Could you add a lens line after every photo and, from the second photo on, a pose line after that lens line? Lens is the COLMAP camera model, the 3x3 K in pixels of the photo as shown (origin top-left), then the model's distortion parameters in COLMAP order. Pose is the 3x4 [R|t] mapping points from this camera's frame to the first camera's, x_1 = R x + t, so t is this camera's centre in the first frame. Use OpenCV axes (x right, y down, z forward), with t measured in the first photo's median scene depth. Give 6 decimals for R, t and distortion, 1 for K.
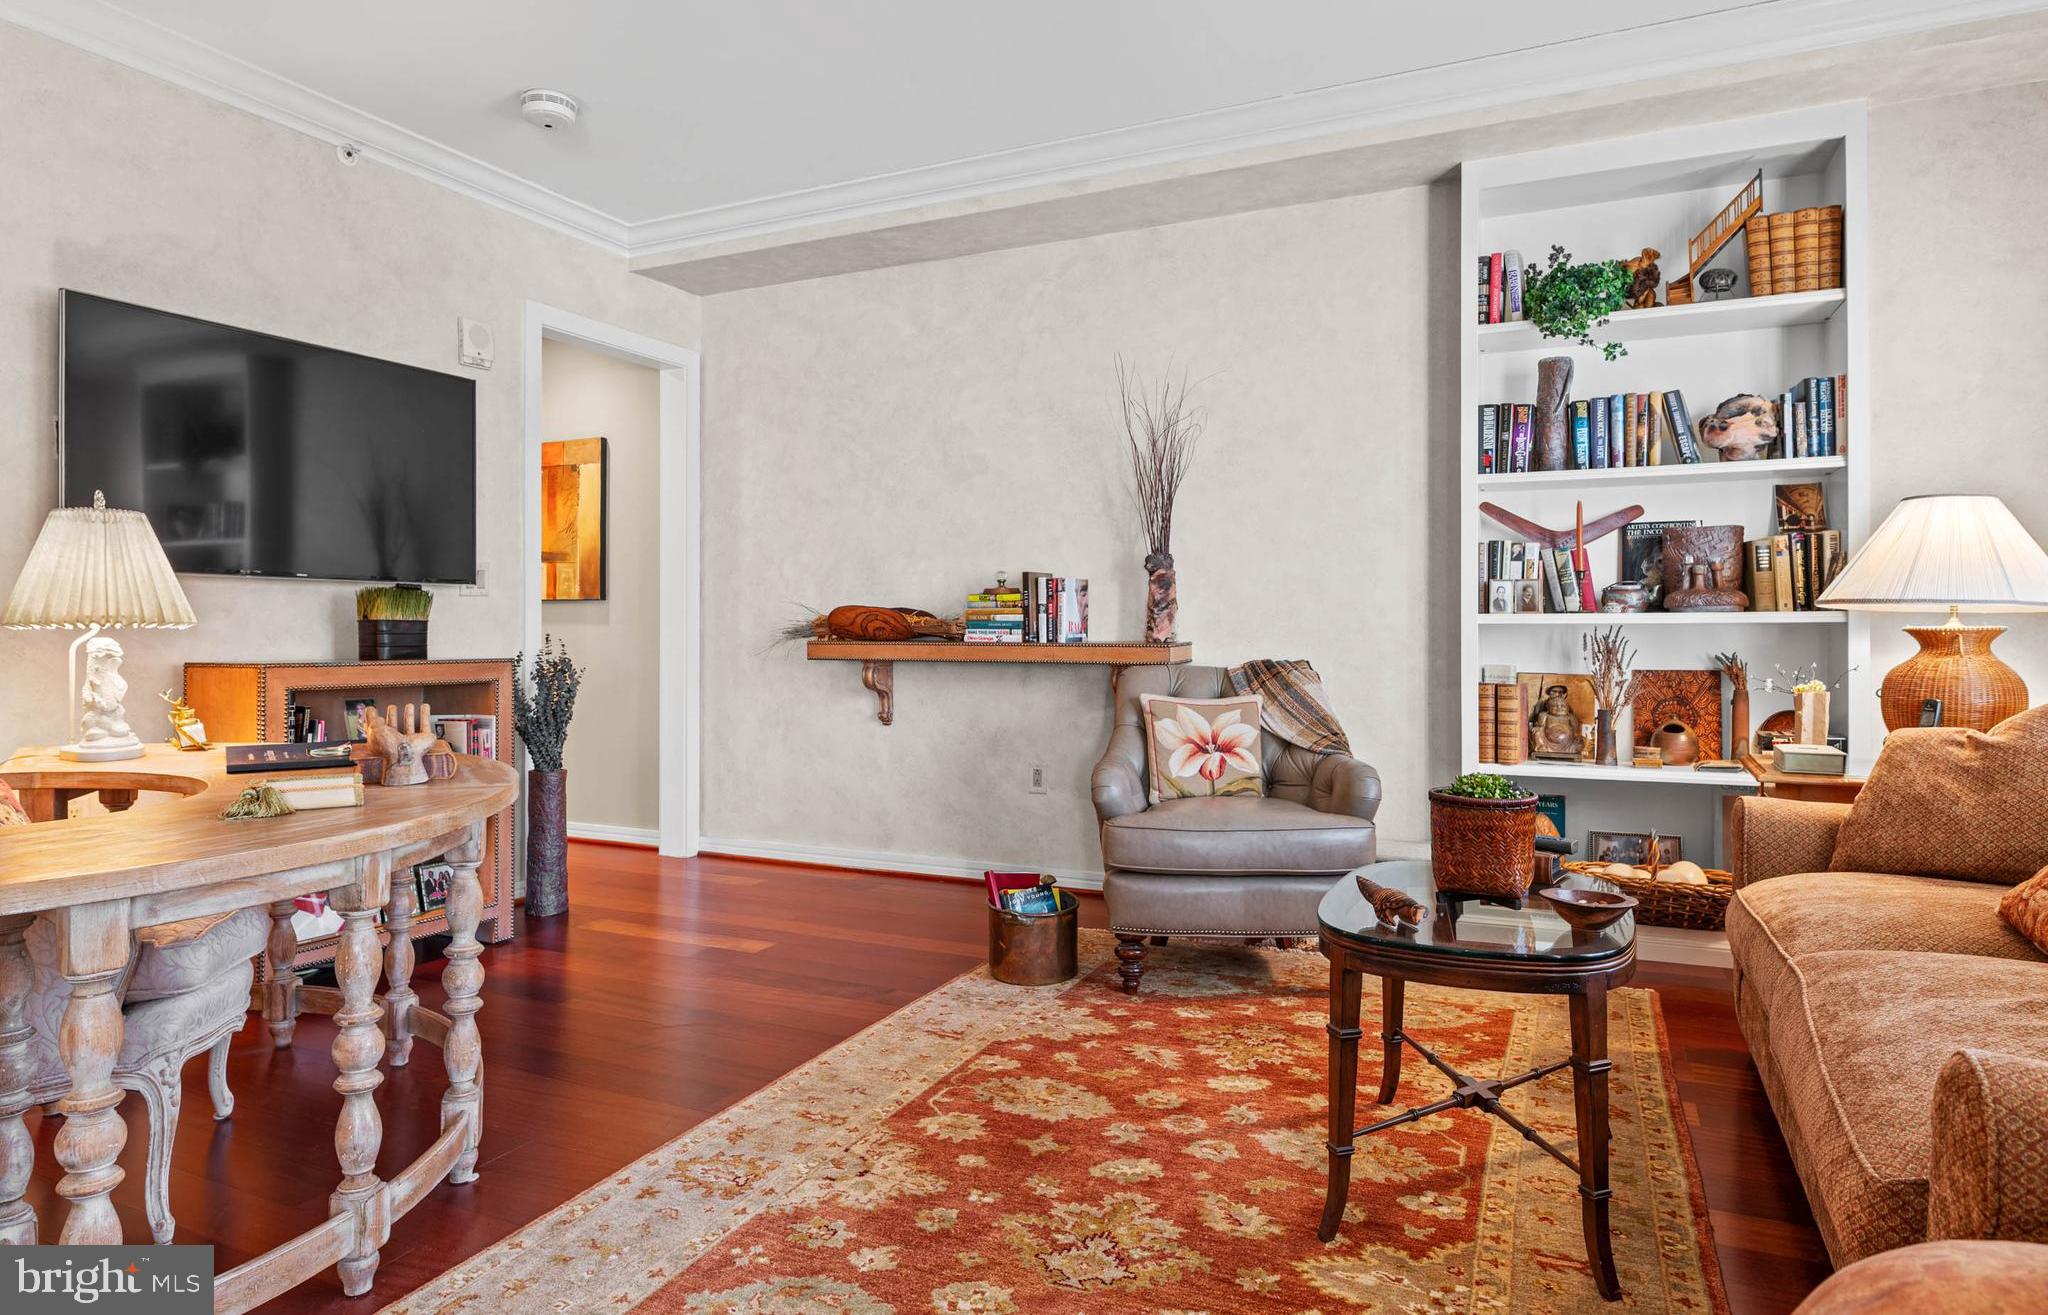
lens RADIAL K [[1170.6, 0, 1030.2], [0, 1170.6, 645.6], [0, 0, 1]] dist [-0.005405, -0.001575]
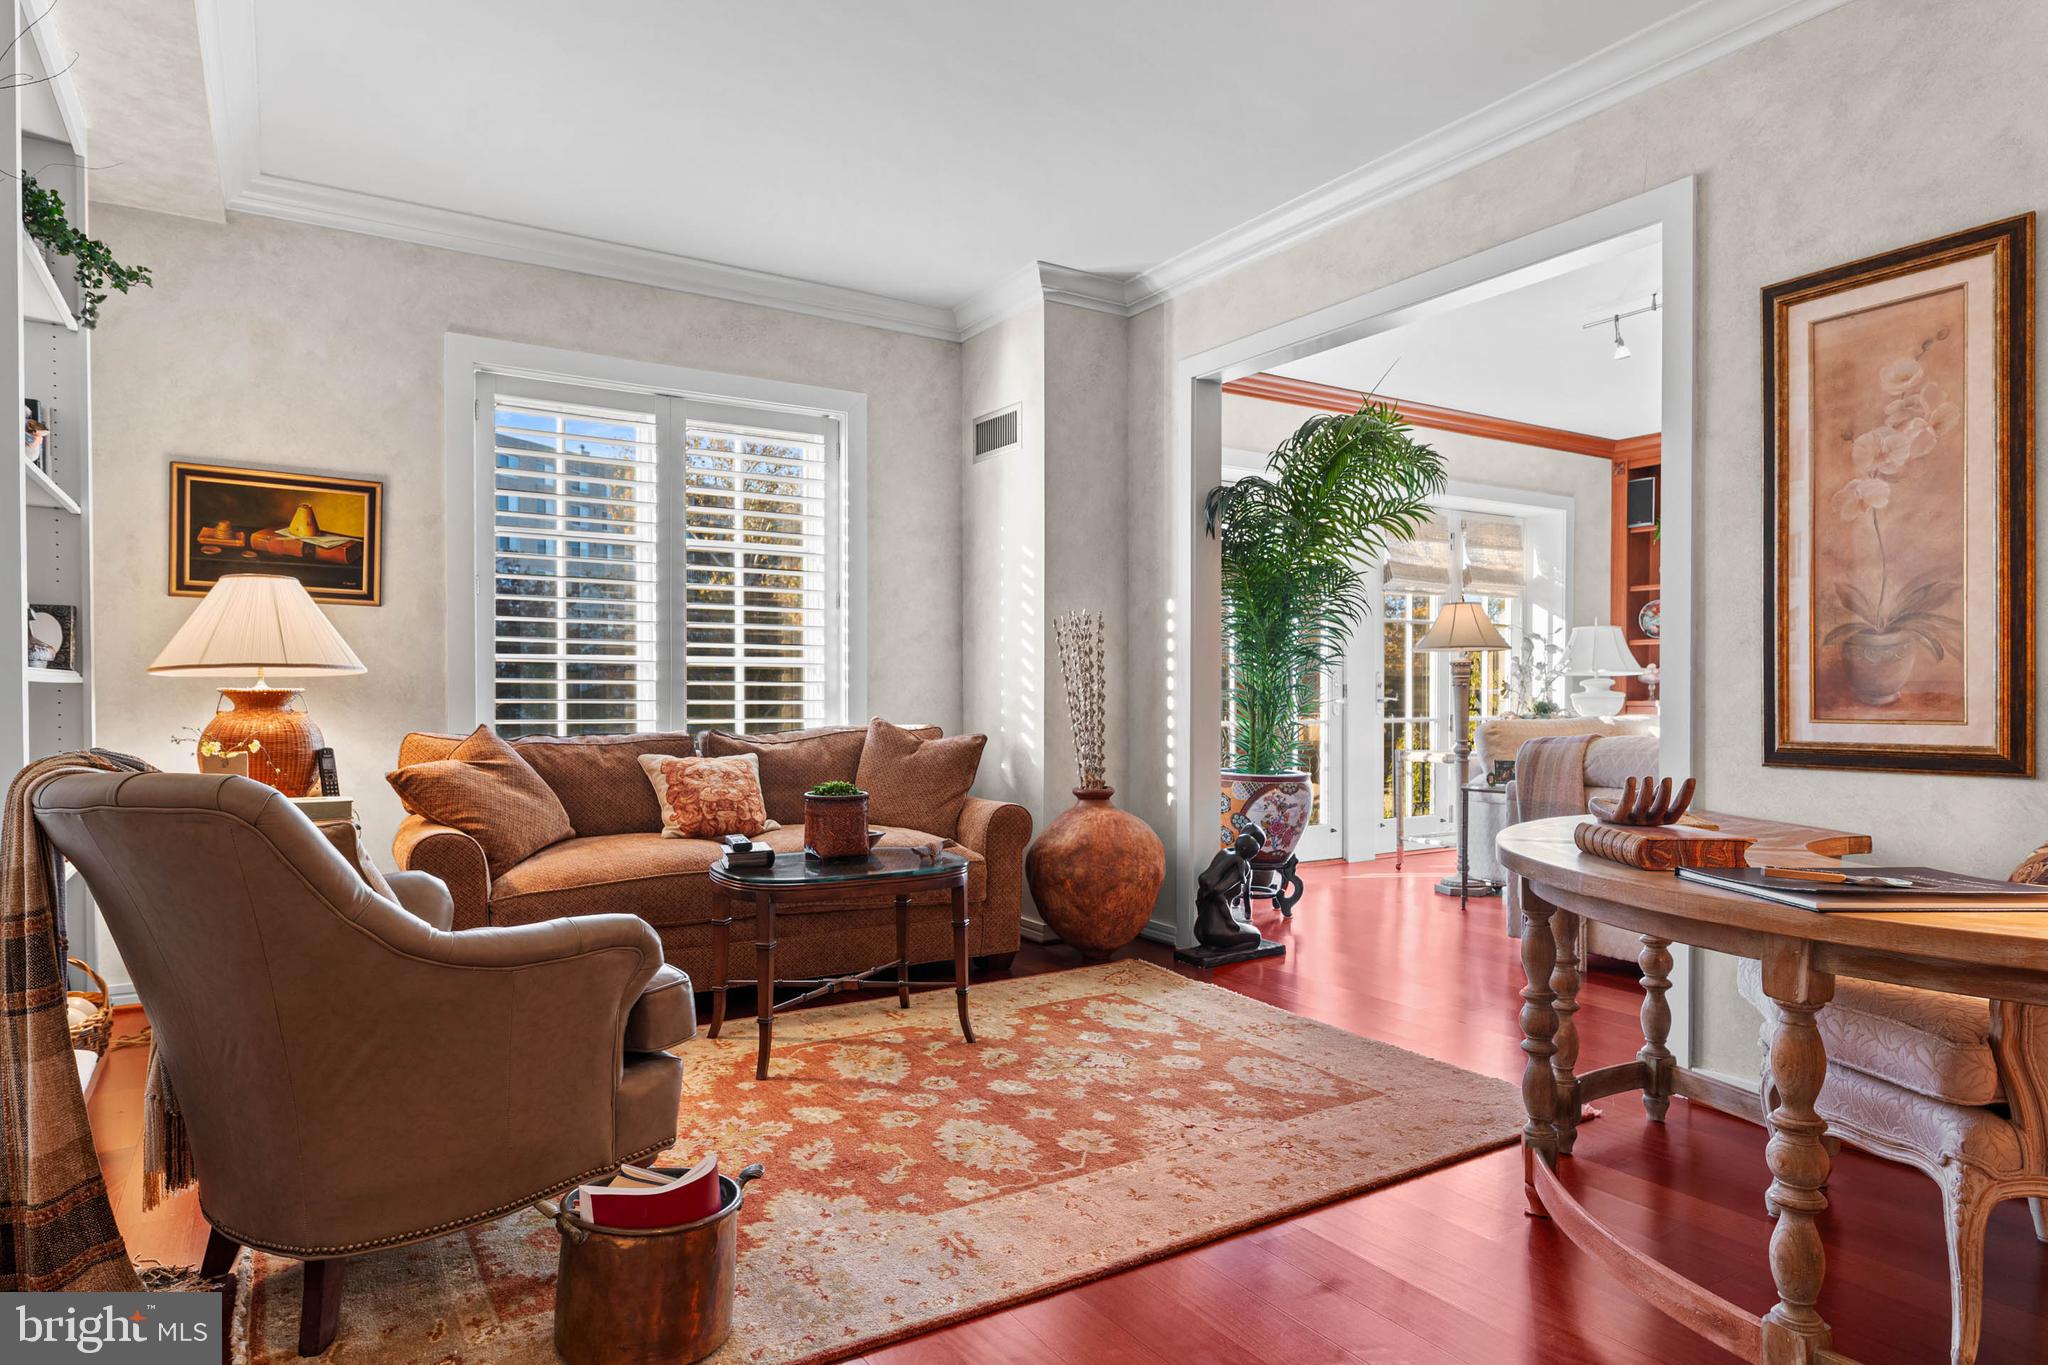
lens RADIAL K [[1176.9, 0, 1005.4], [0, 1176.9, 672.0], [0, 0, 1]] dist [-0.000136, -0.001159]
pose [[-0.830679, 0.014010, 0.556576, -0.651563], [0.006394, 0.999857, -0.015624, -0.013191], [-0.556715, -0.009420, -0.830650, 2.054494]]
